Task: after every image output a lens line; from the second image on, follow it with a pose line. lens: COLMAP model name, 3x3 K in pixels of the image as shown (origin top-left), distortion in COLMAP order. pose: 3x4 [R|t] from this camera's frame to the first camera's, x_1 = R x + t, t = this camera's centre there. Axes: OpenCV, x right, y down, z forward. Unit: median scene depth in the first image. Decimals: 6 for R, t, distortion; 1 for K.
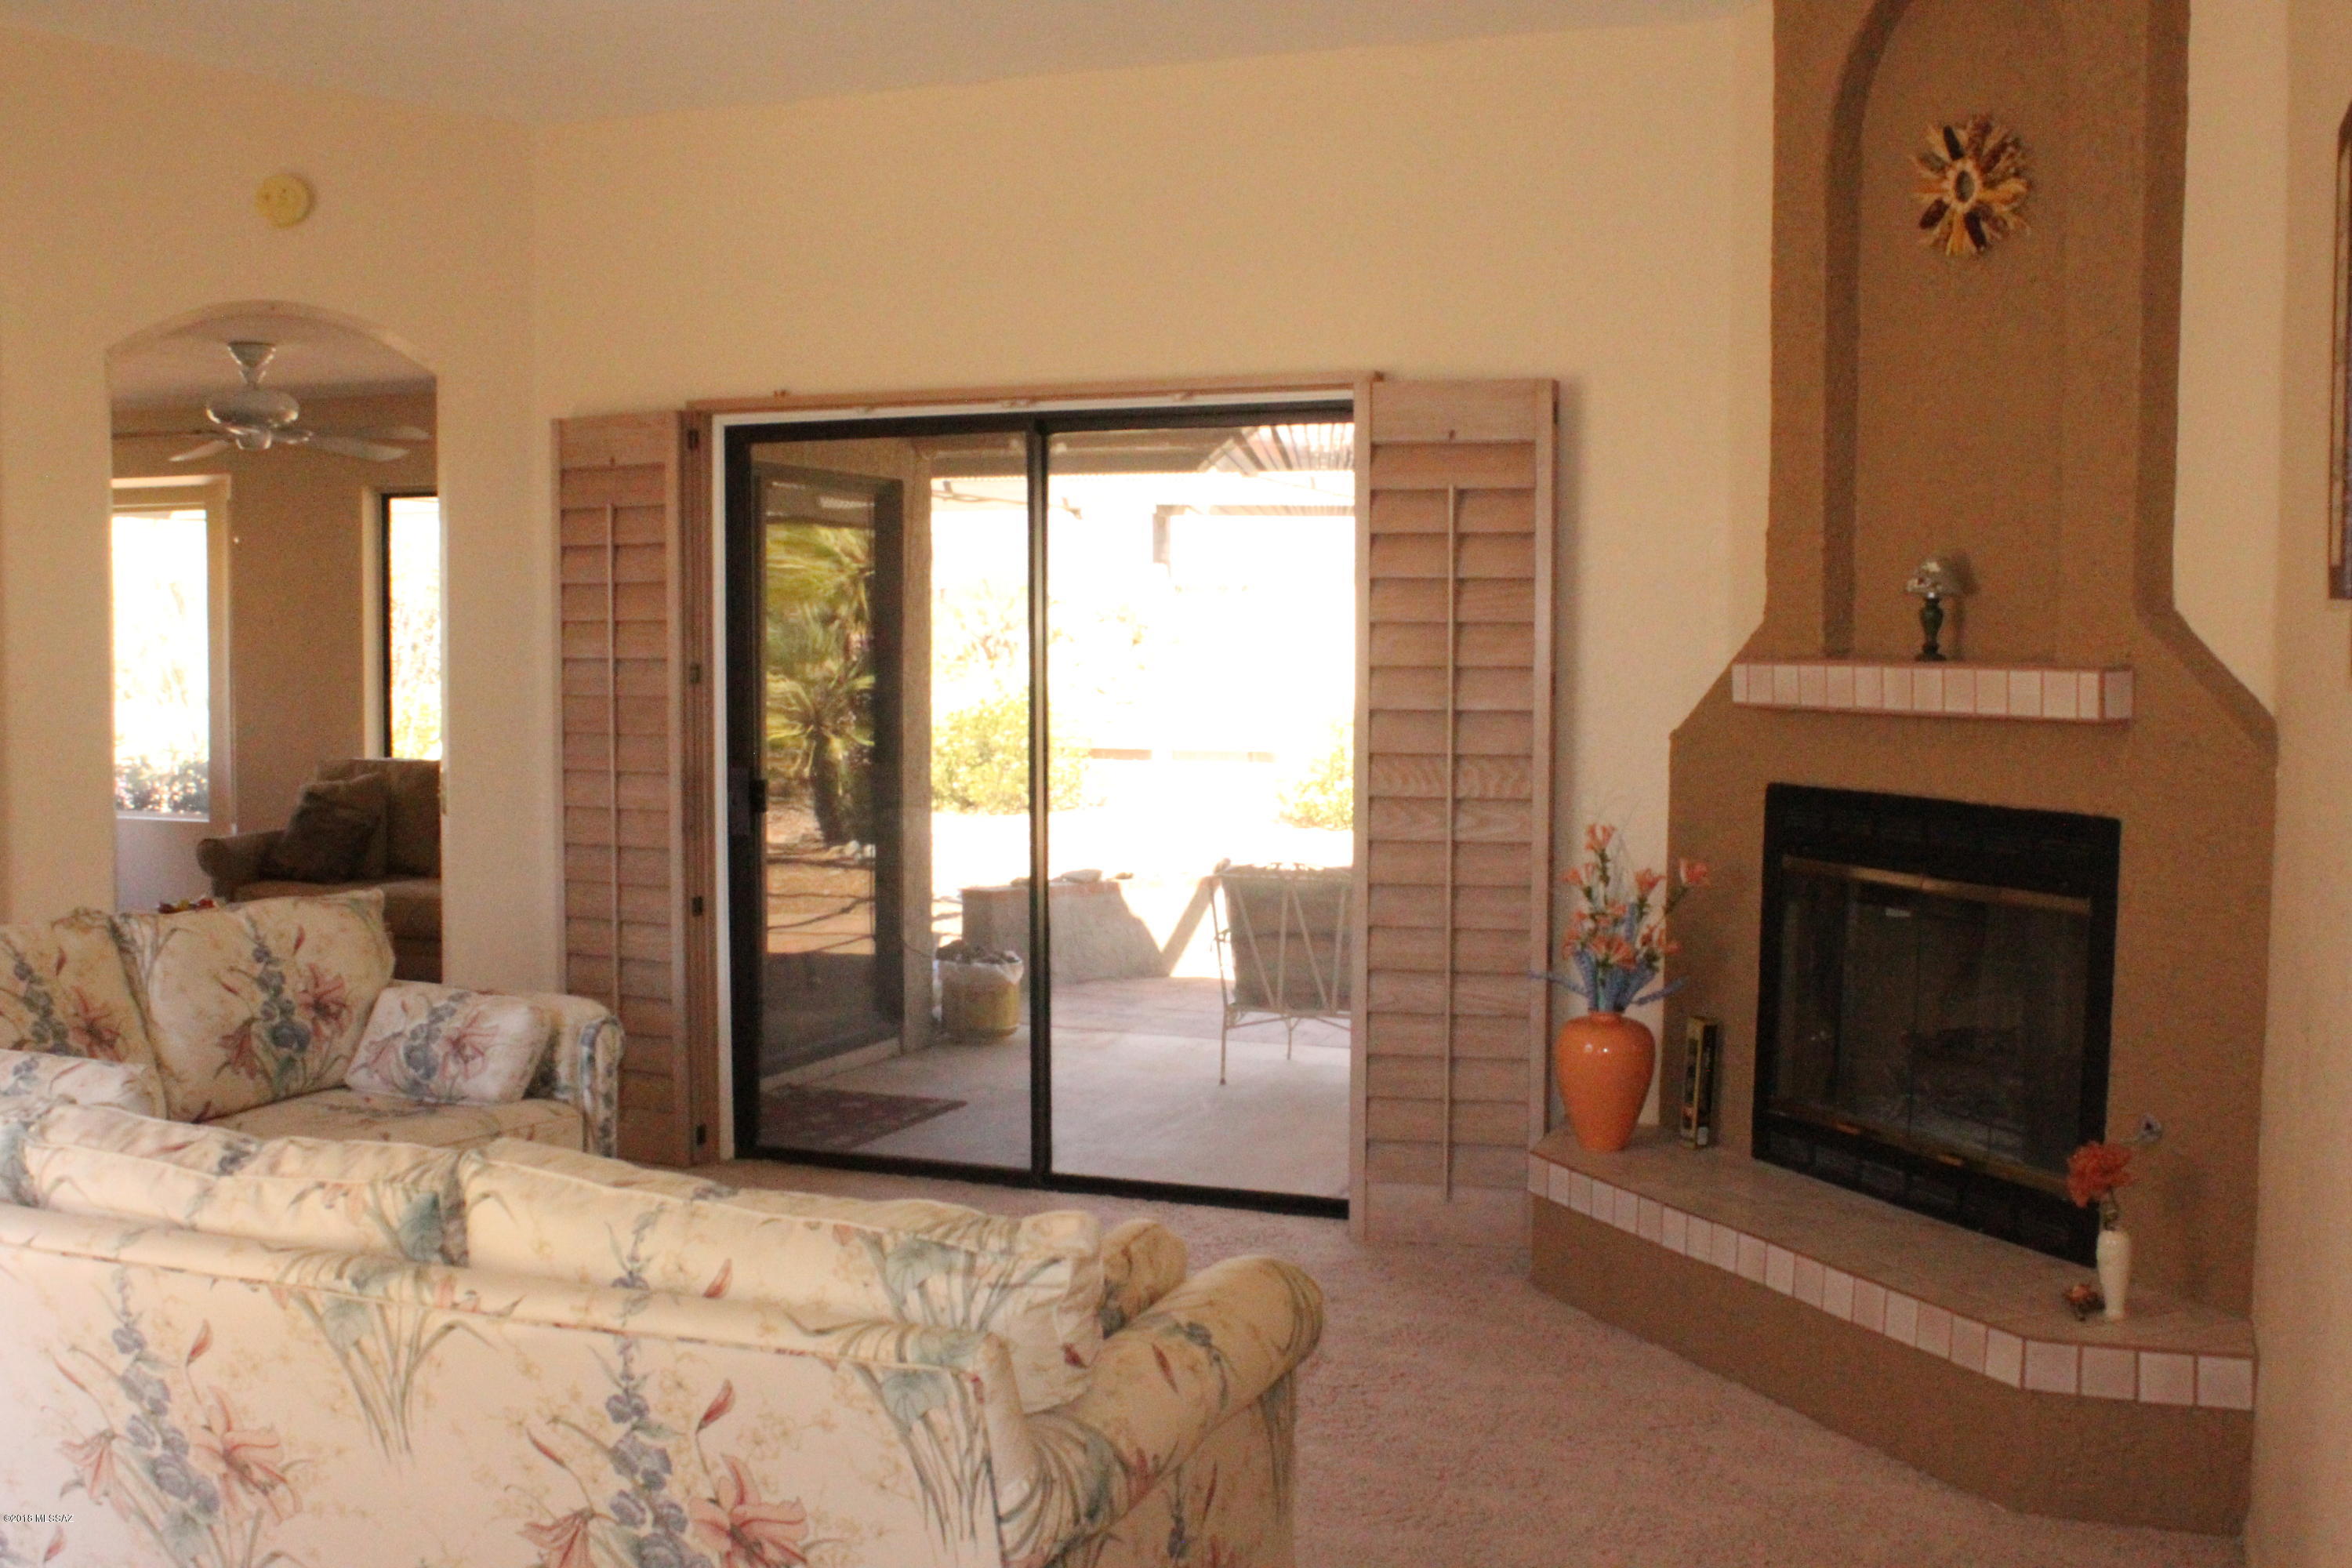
lens RADIAL K [[2406.2, 0, 1167.2], [0, 2406.2, 785.7], [0, 0, 1]] dist [-0.082202, 0.000000]
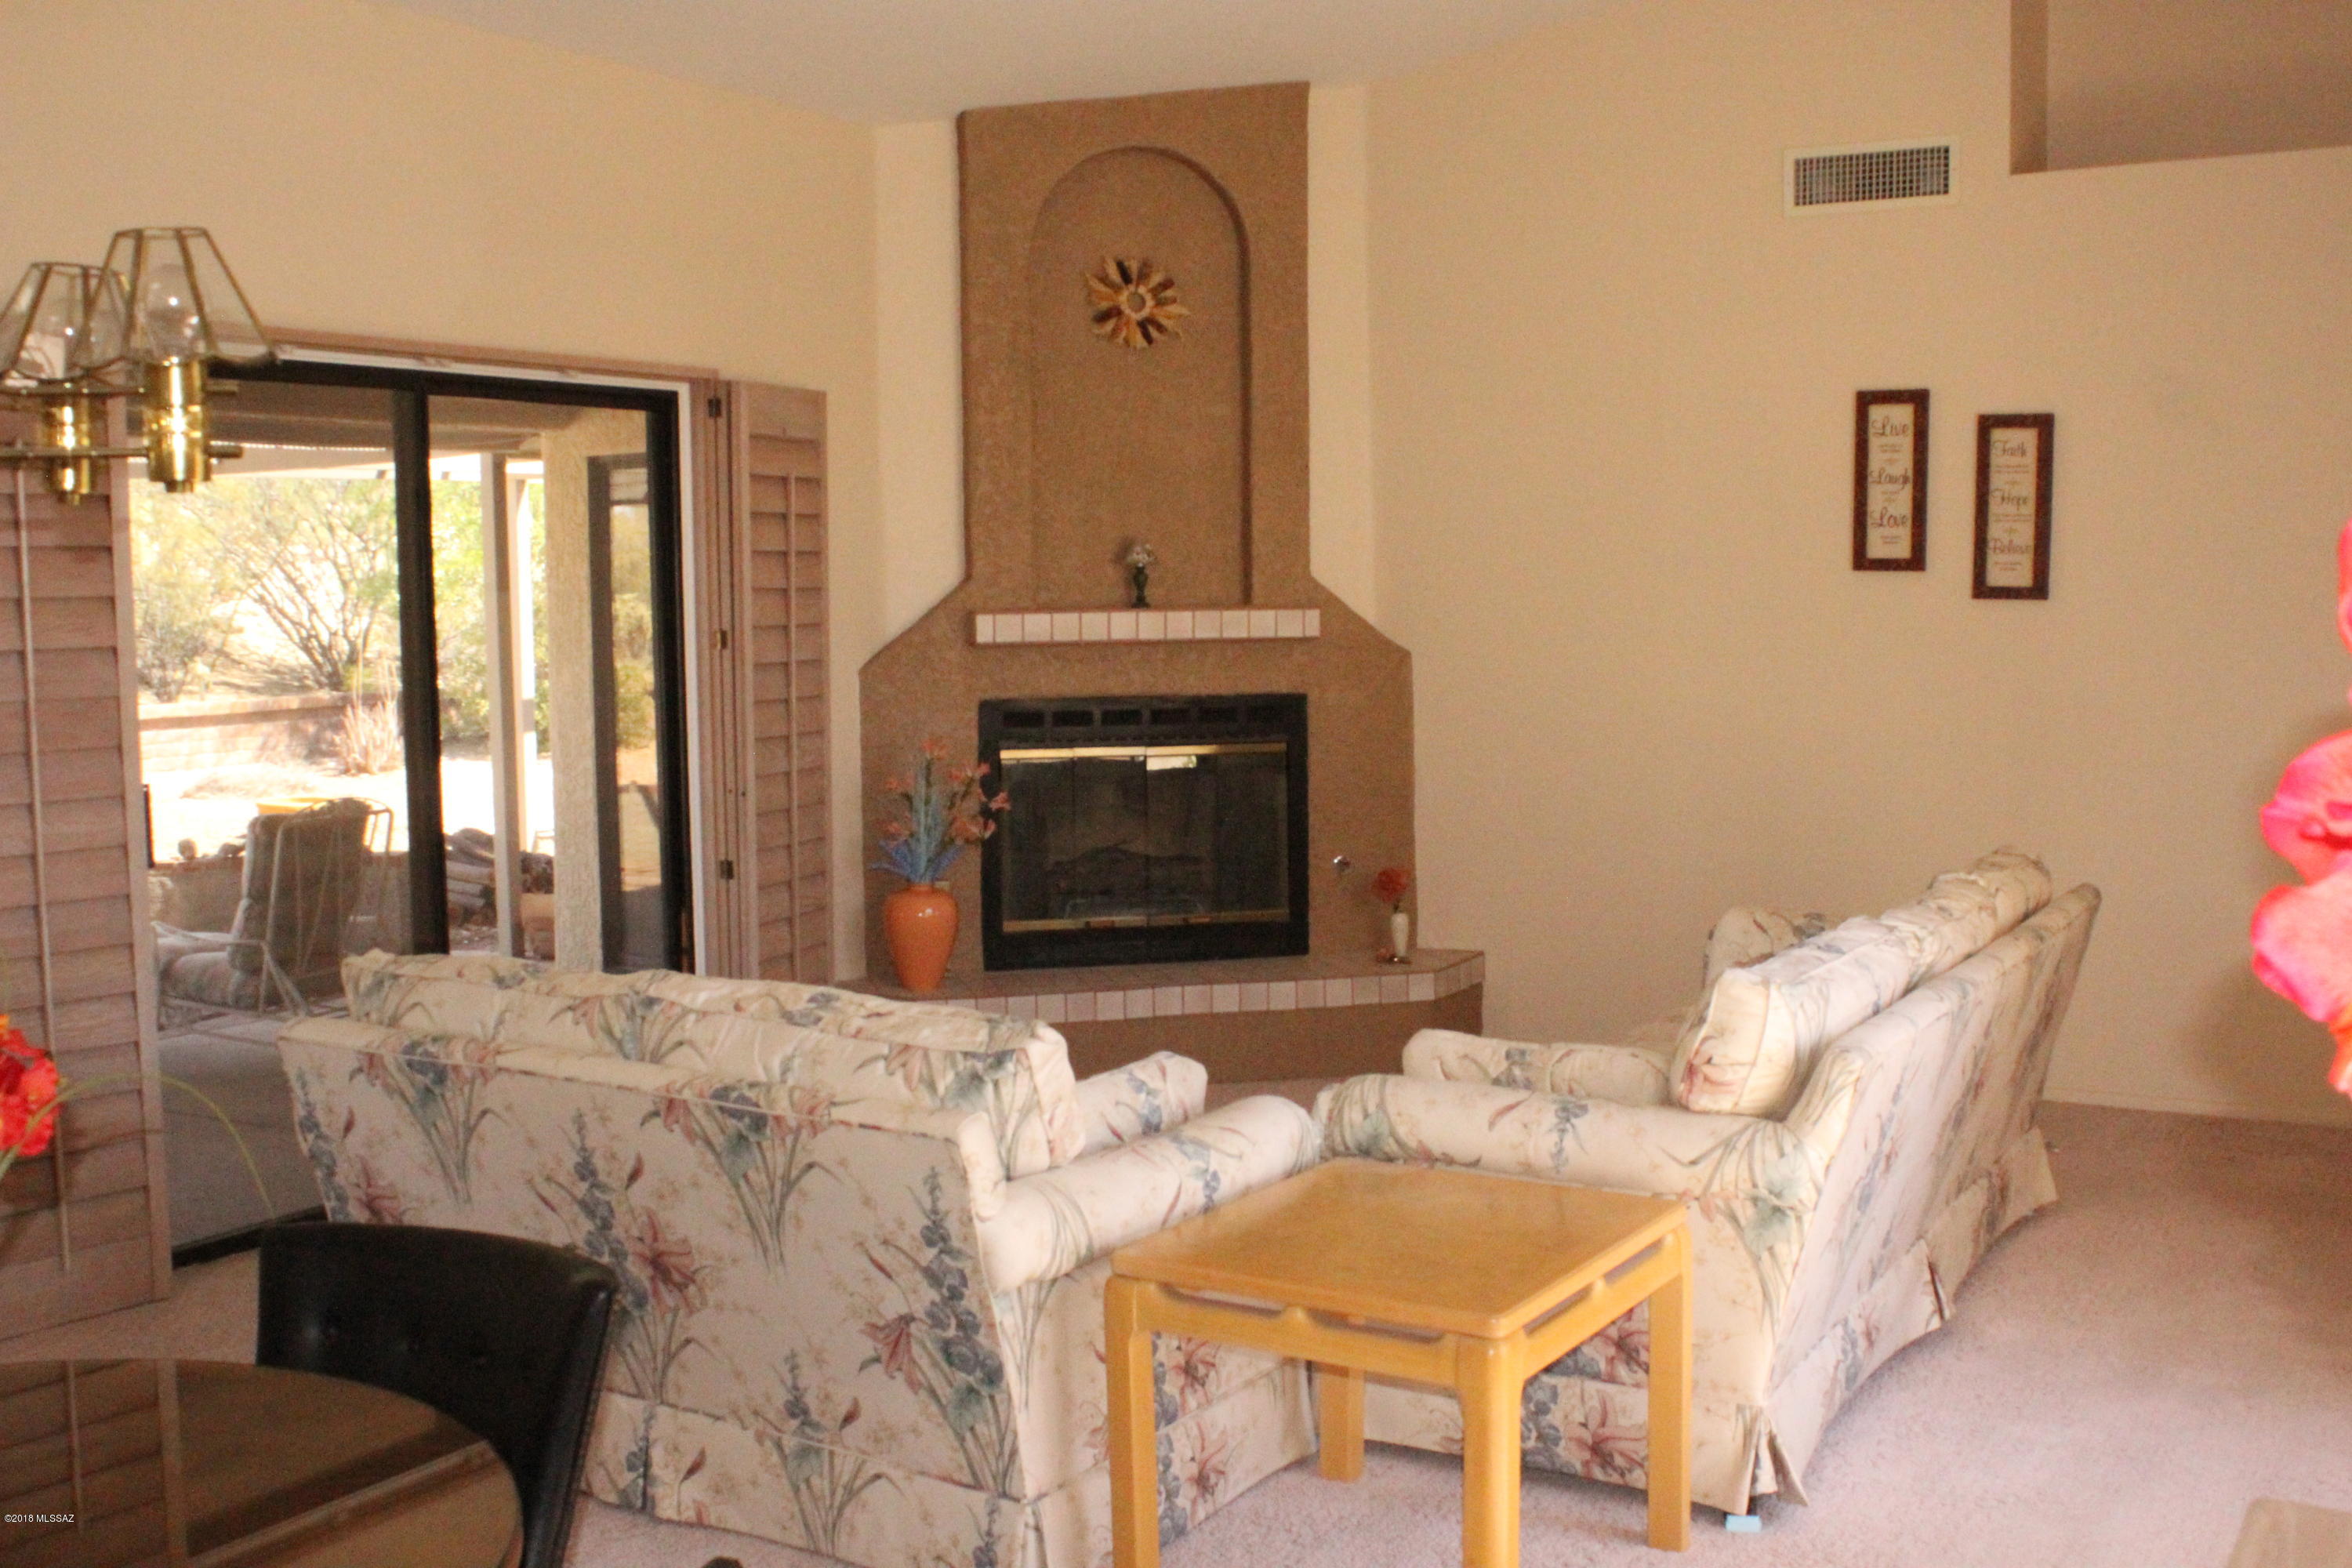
lens RADIAL K [[2406.2, 0, 1177.1], [0, 2406.2, 786.6], [0, 0, 1]] dist [-0.082202, 0.000000]
pose [[0.172910, -0.088818, 0.980925, -1.223169], [0.073433, 0.994317, 0.077086, -0.055544], [-0.982196, 0.058703, 0.178449, 0.707106]]
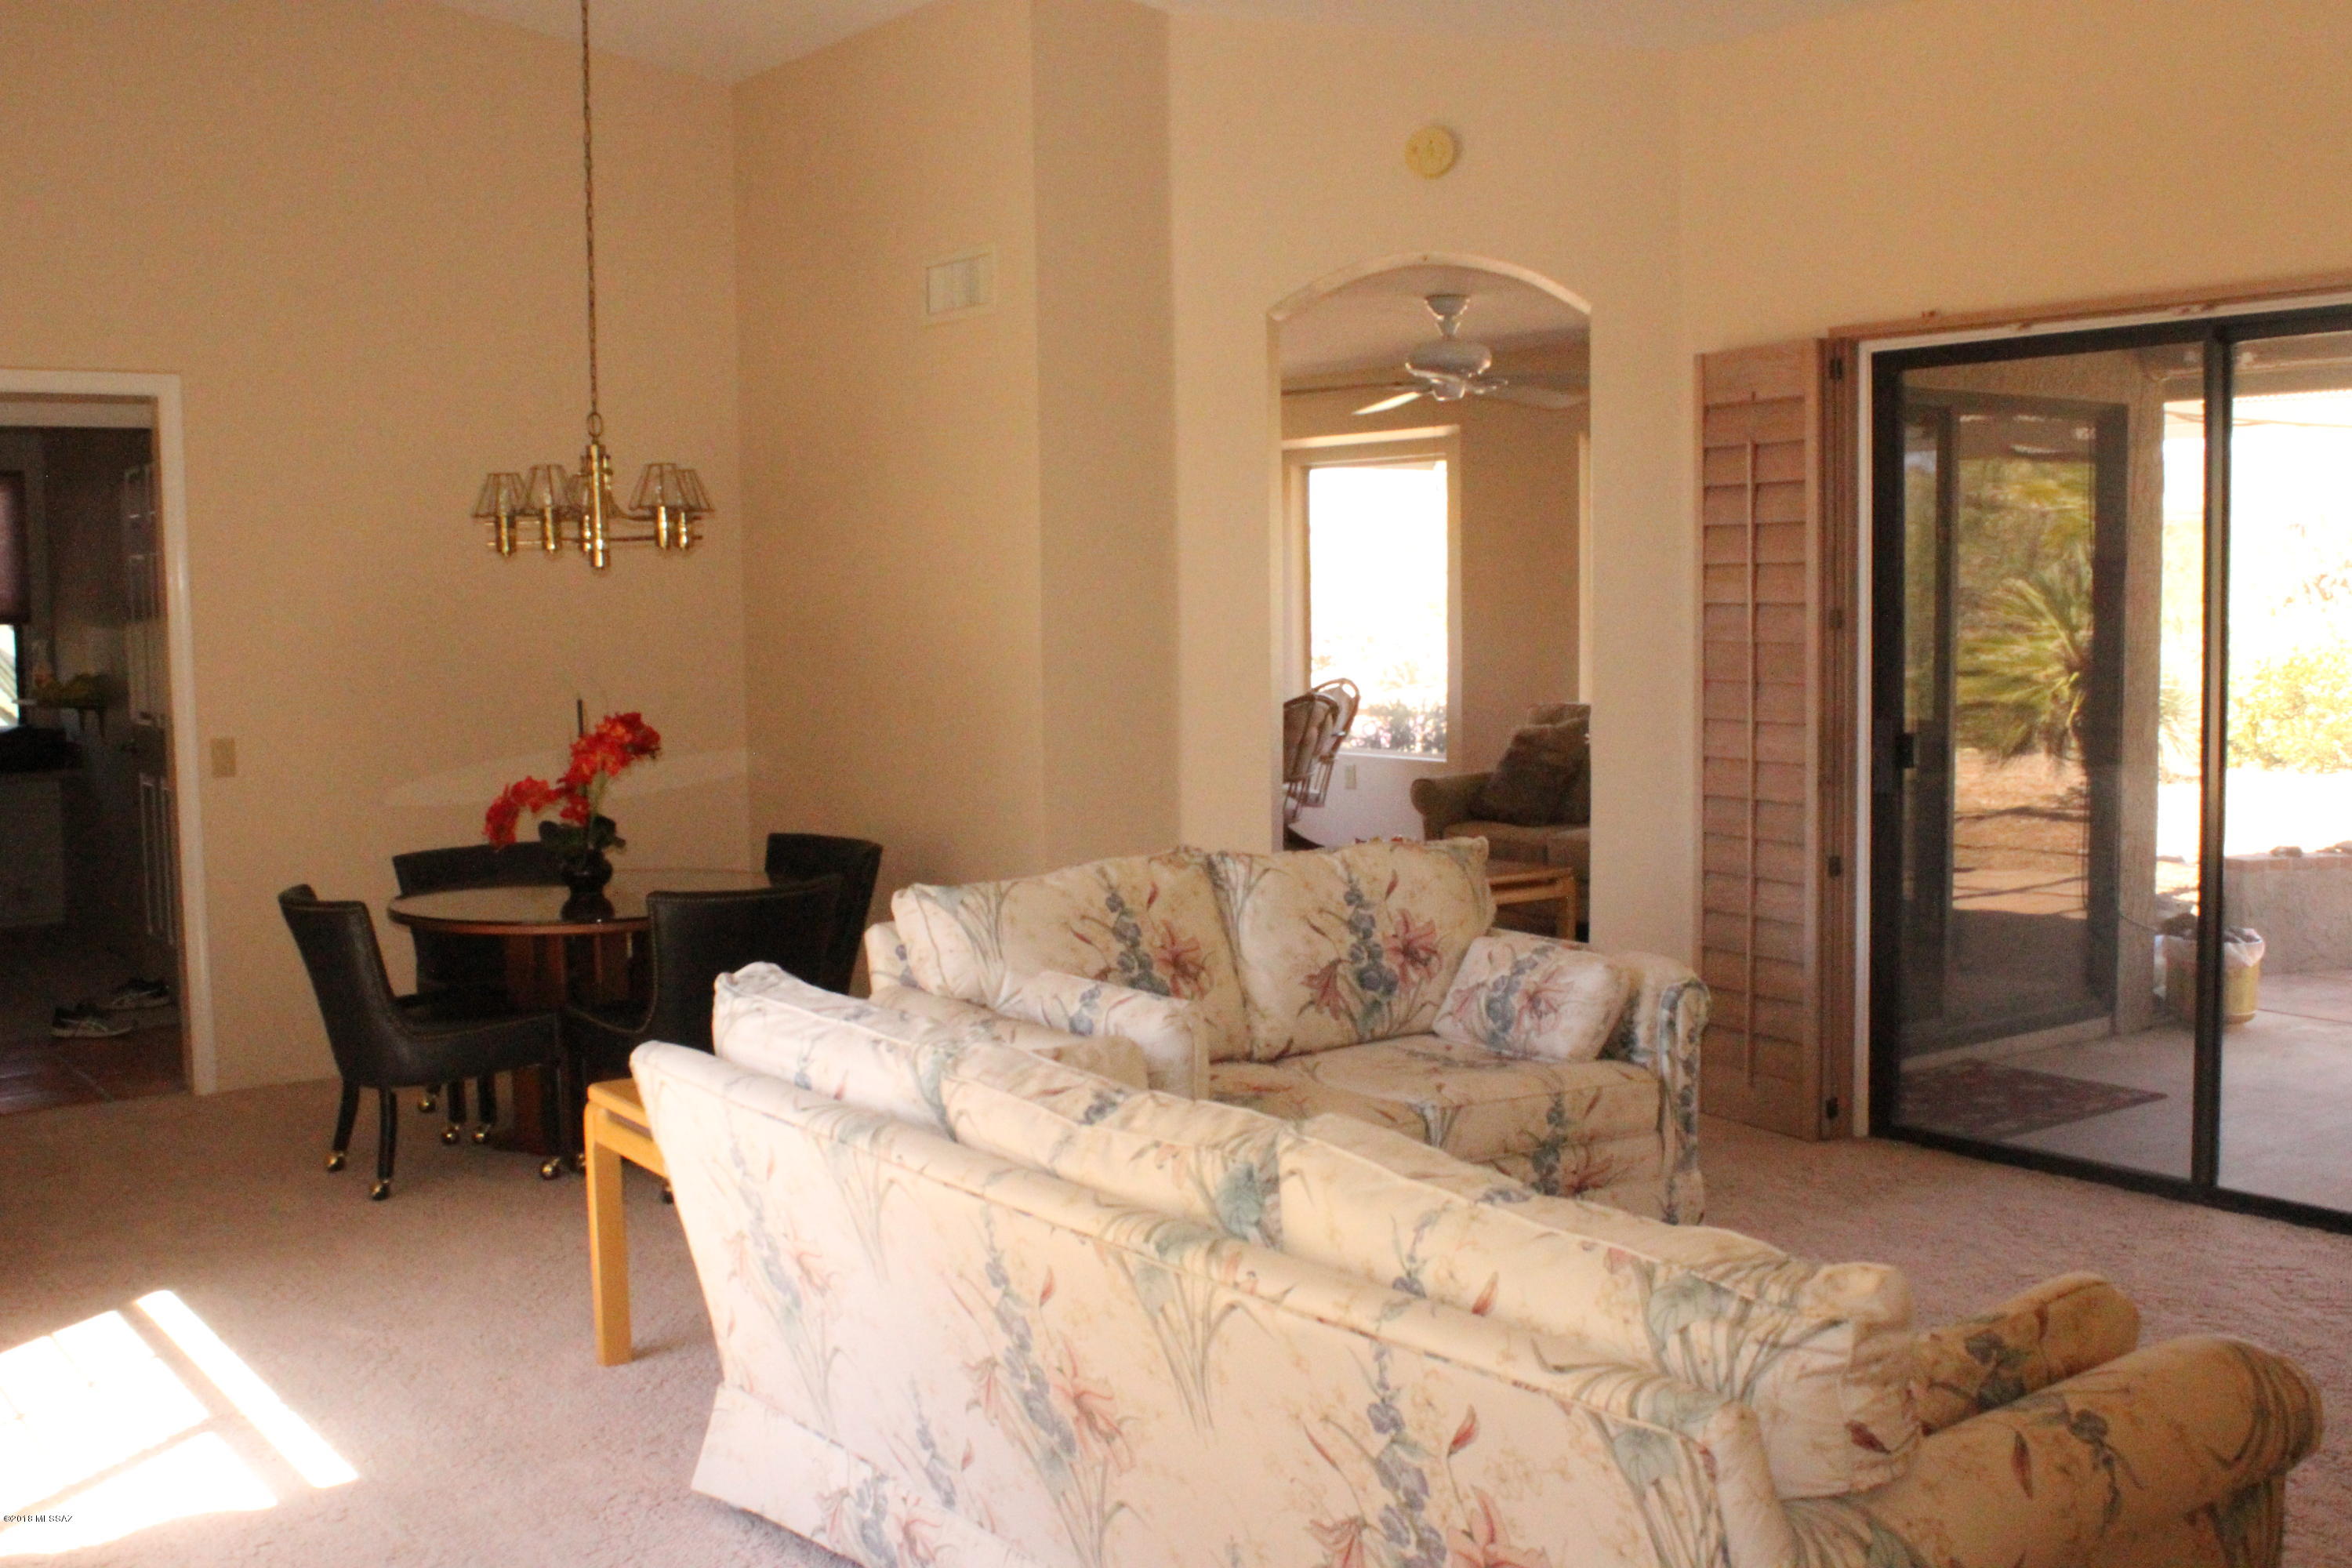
lens RADIAL K [[2406.2, 0, 1178.1], [0, 2406.2, 795.8], [0, 0, 1]] dist [-0.082202, 0.000000]
pose [[0.853882, 0.031120, -0.519536, 0.092916], [-0.016427, 0.999325, 0.032862, -0.005382], [0.520208, -0.019526, 0.853816, 0.085904]]
